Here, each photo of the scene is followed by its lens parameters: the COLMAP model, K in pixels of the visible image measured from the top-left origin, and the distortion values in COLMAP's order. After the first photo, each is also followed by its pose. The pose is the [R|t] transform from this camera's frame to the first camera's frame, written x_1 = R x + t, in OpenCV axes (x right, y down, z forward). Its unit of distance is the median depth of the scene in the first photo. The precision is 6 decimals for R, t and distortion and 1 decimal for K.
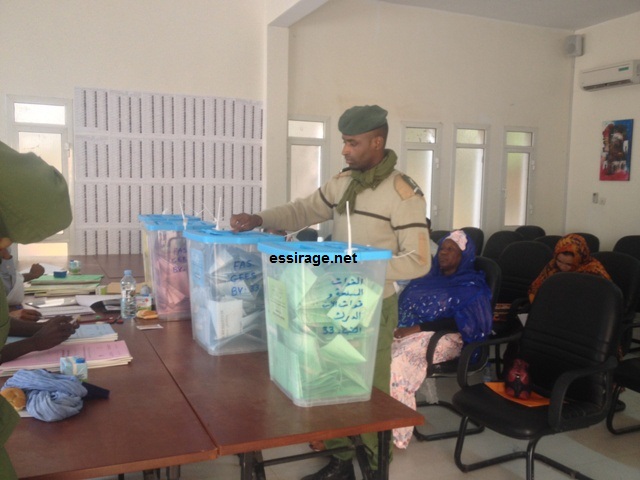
lens RADIAL K [[600.1, 0, 323.7], [0, 600.1, 238.6], [0, 0, 1]] dist [0.017047, 0.000000]
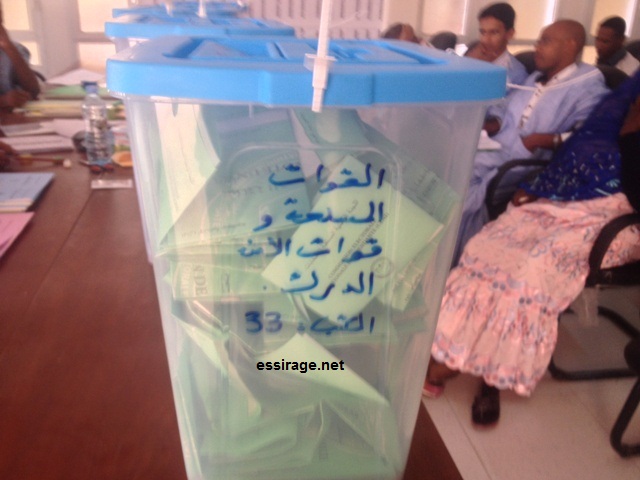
lens RADIAL K [[600.1, 0, 325.8], [0, 600.1, 257.9], [0, 0, 1]] dist [0.017047, 0.000000]
pose [[0.965241, 0.109726, -0.237215, 0.110501], [-0.025311, 0.942584, 0.333008, 0.011653], [0.260134, -0.315428, 0.912598, 0.712300]]
